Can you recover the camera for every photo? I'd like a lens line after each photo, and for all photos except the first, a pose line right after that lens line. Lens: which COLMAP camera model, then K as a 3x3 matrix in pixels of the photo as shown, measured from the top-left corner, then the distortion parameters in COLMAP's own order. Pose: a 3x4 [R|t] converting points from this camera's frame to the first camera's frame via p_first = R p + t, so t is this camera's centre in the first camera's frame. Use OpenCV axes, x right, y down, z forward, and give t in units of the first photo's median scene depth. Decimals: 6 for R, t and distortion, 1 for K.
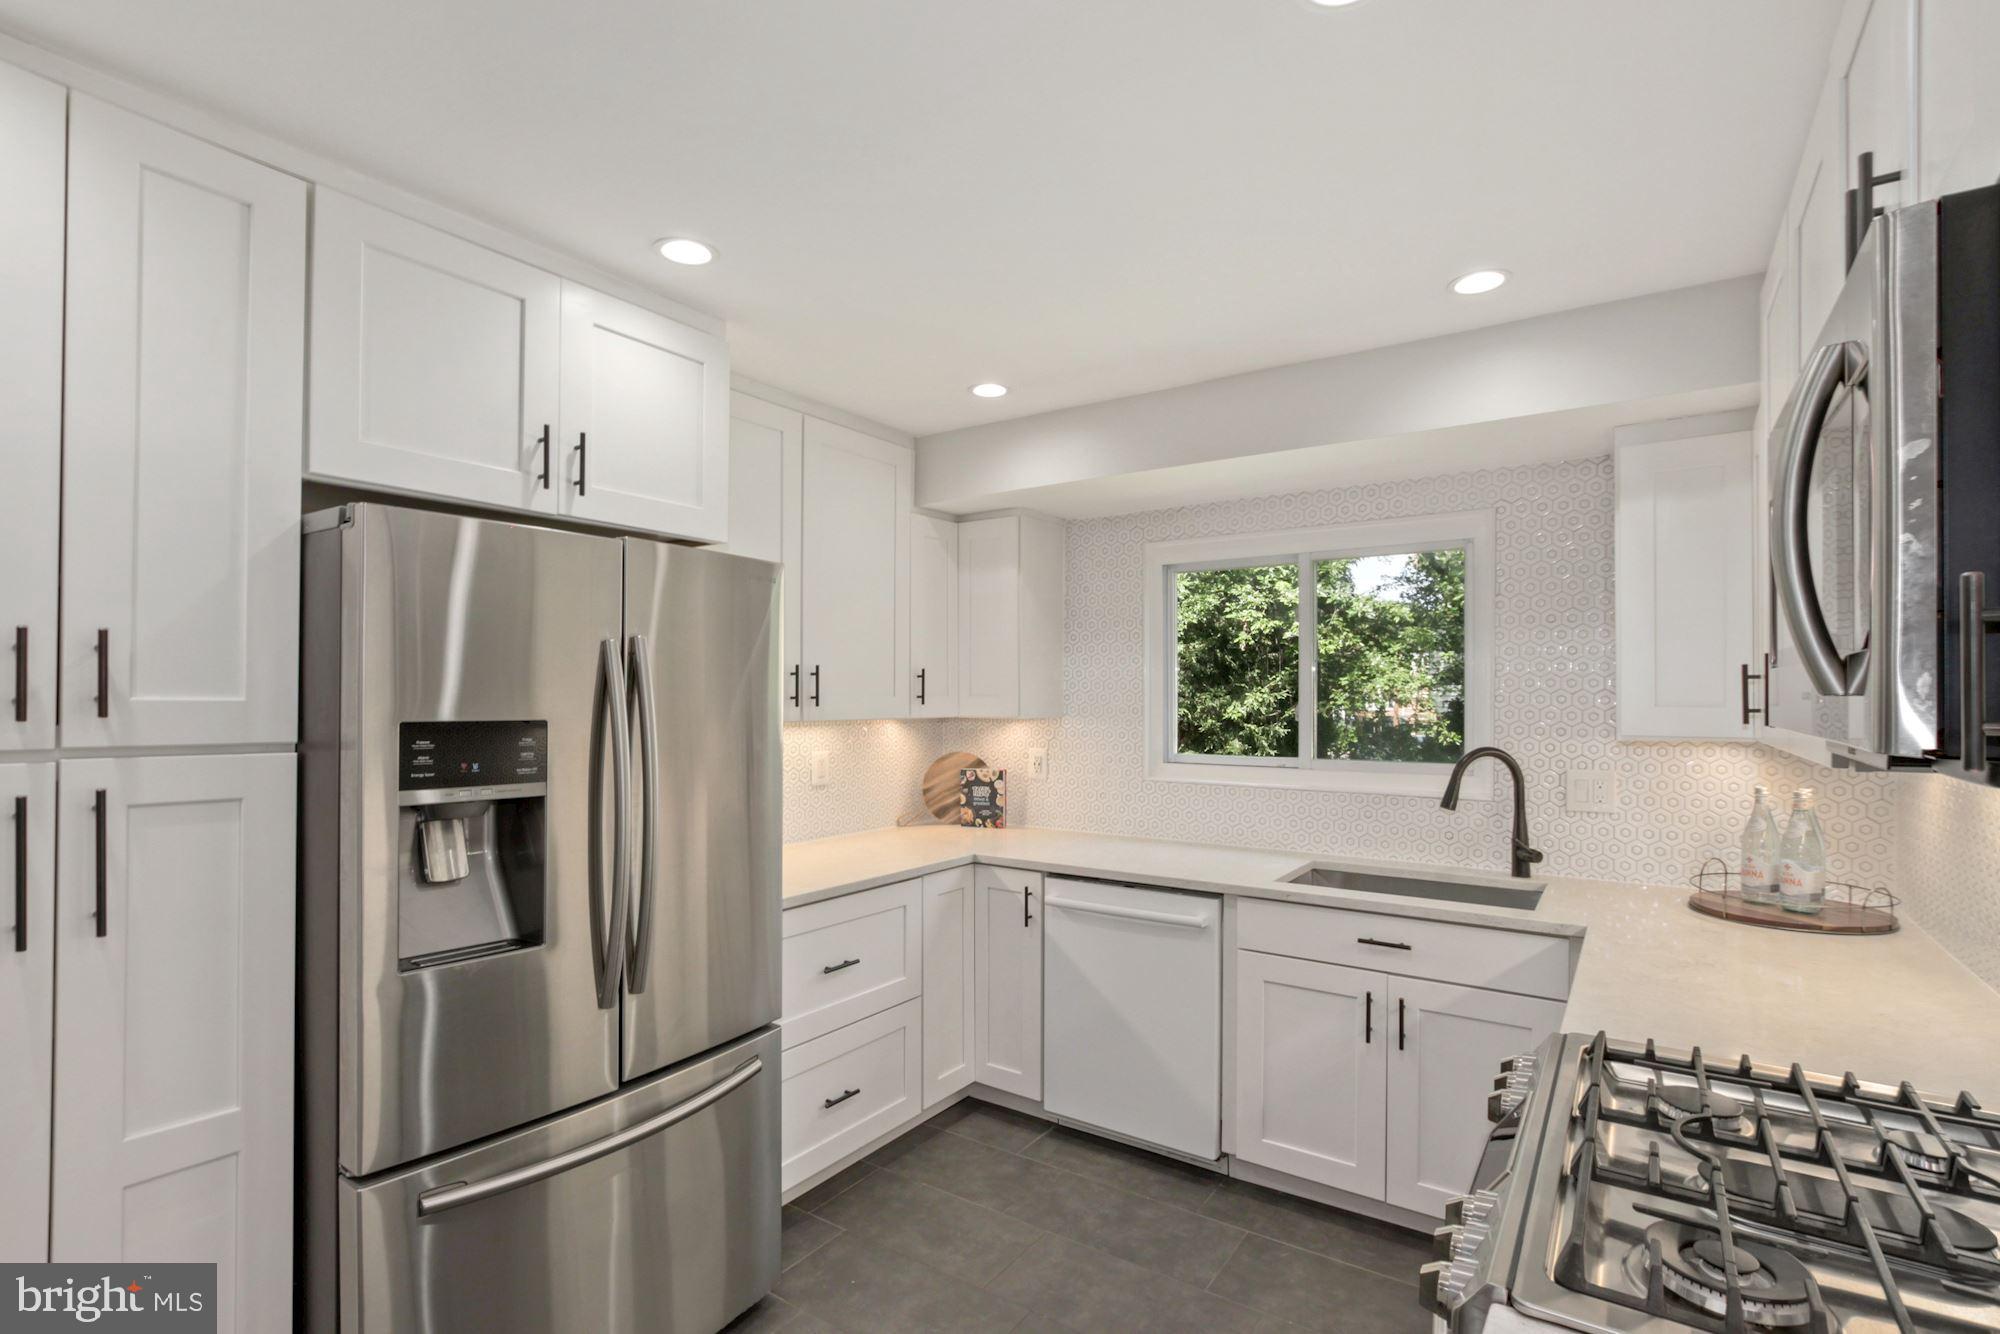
lens RADIAL K [[941.6, 0, 1008.1], [0, 941.6, 689.0], [0, 0, 1]] dist [-0.000393, 0.000368]
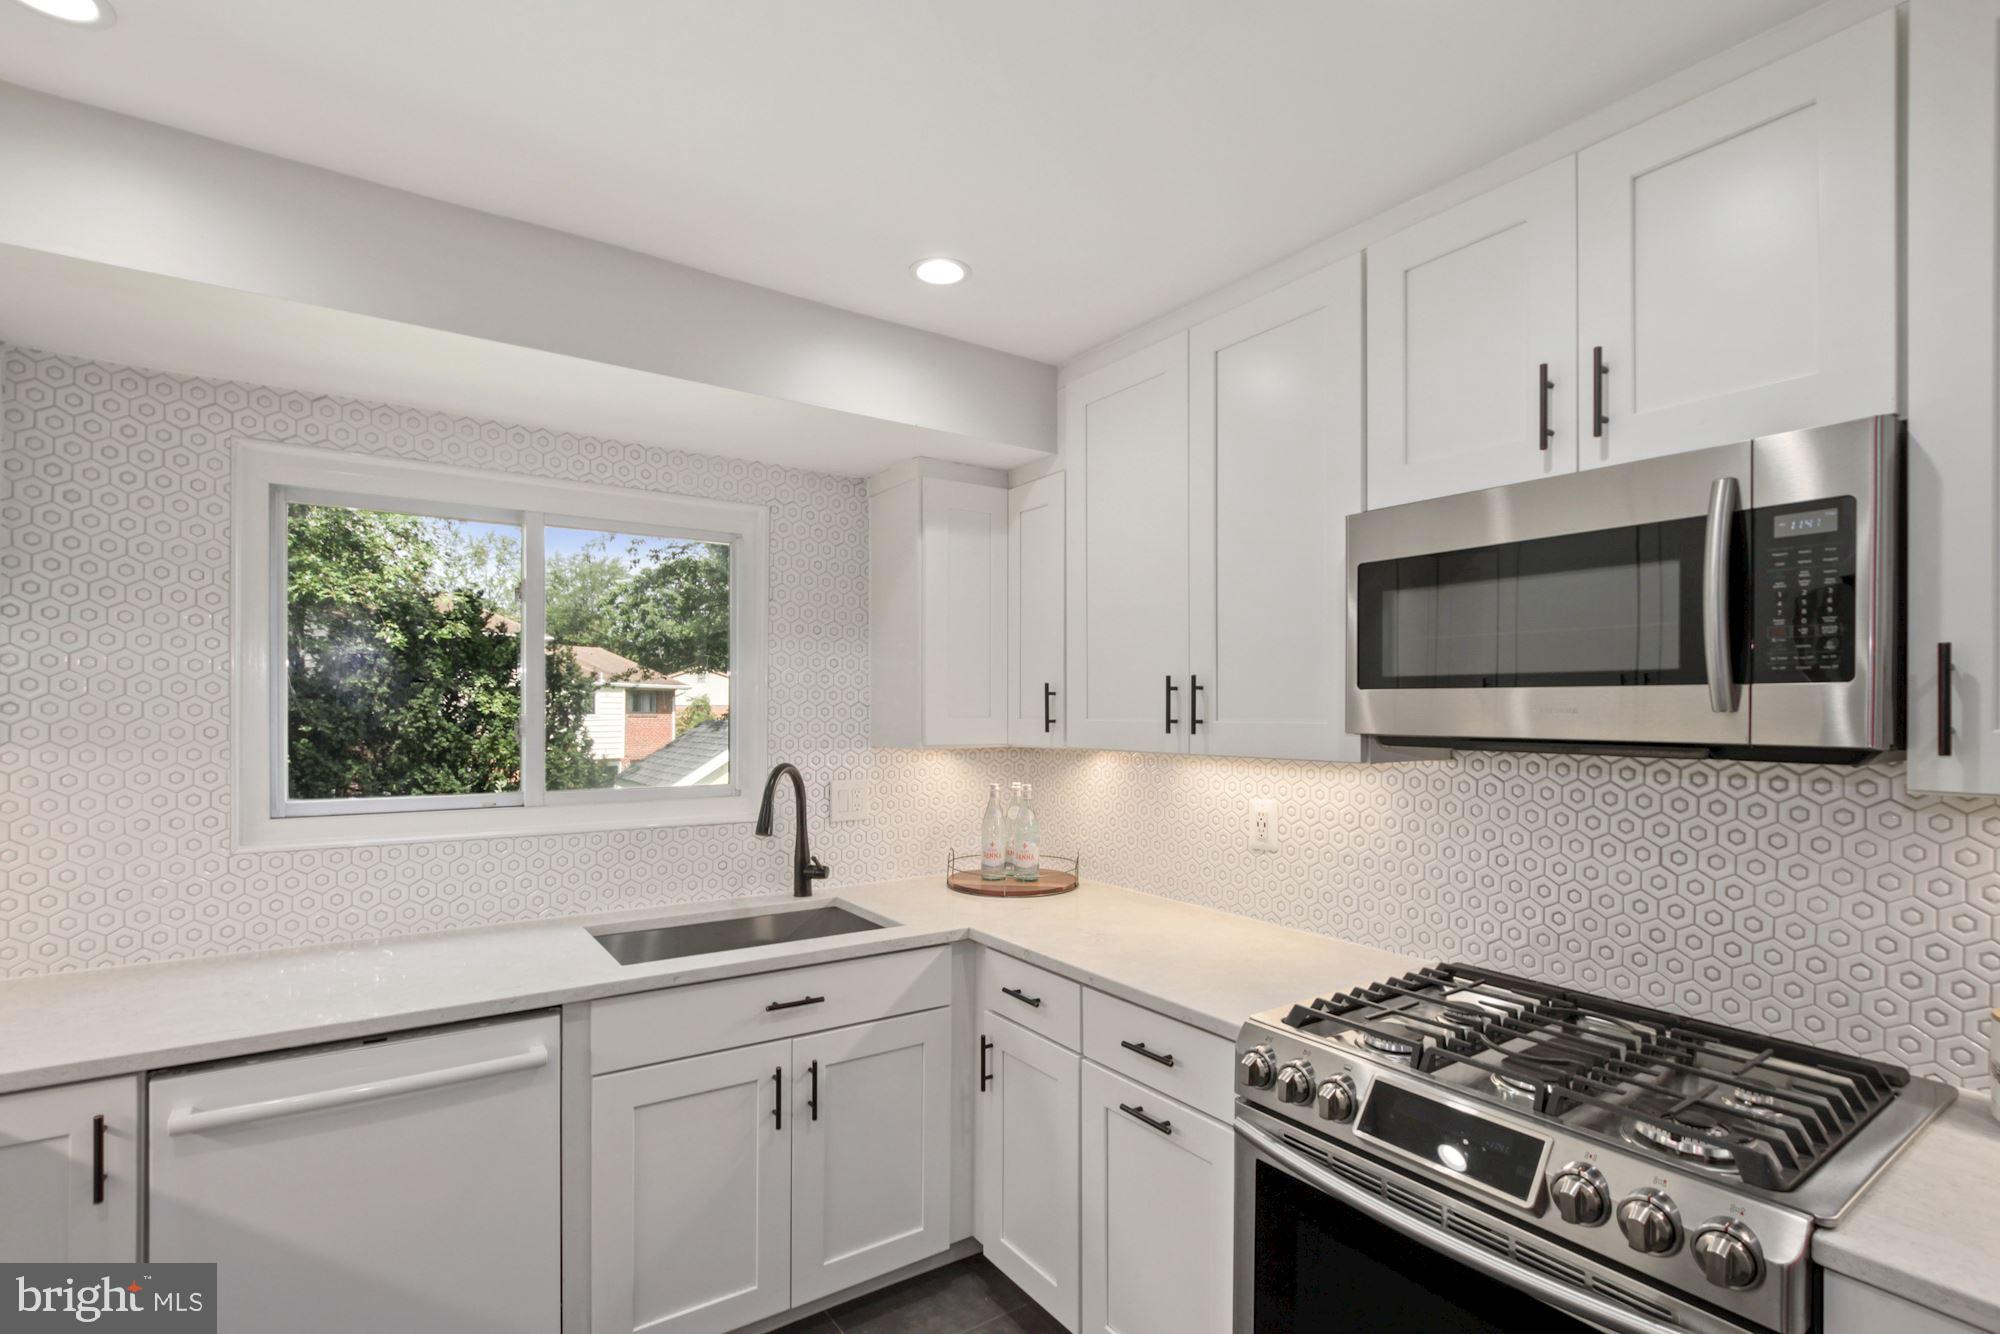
lens RADIAL K [[930.7, 0, 1008.0], [0, 930.7, 711.5], [0, 0, 1]] dist [-0.013158, 0.000991]
pose [[0.351949, -0.000662, 0.936019, -0.268556], [-0.010724, 0.999931, 0.004739, 0.003964], [-0.935958, -0.011706, 0.351918, 0.465554]]
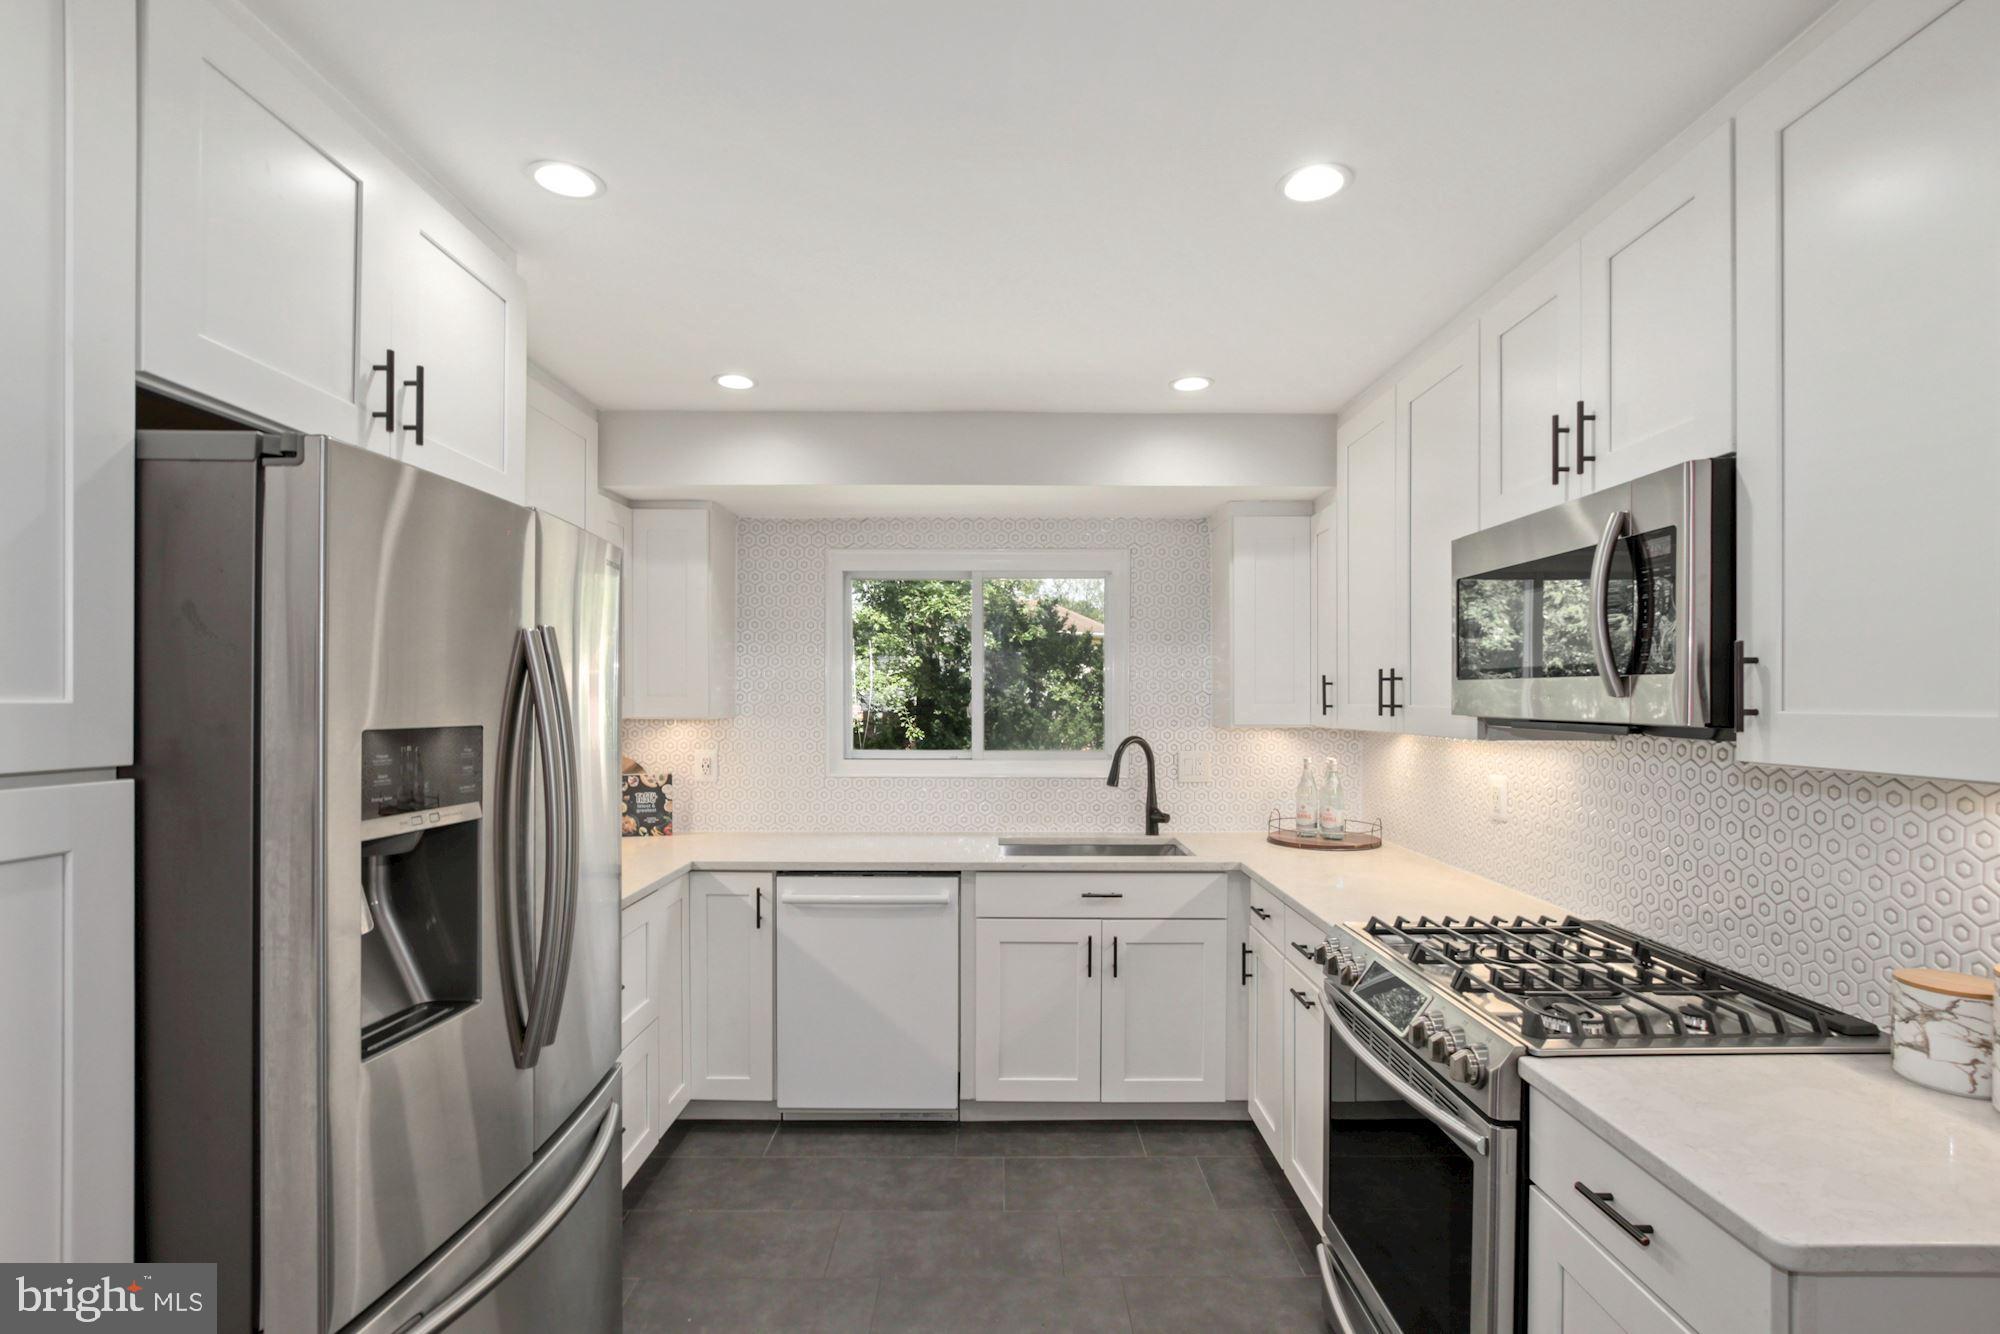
lens RADIAL K [[938.5, 0, 997.7], [0, 938.5, 694.0], [0, 0, 1]] dist [-0.000890, -0.000003]
pose [[0.826076, 0.001722, 0.563557, -0.360421], [-0.005053, 0.999978, 0.004350, 0.000076], [-0.563536, -0.006441, 0.826066, 0.047637]]
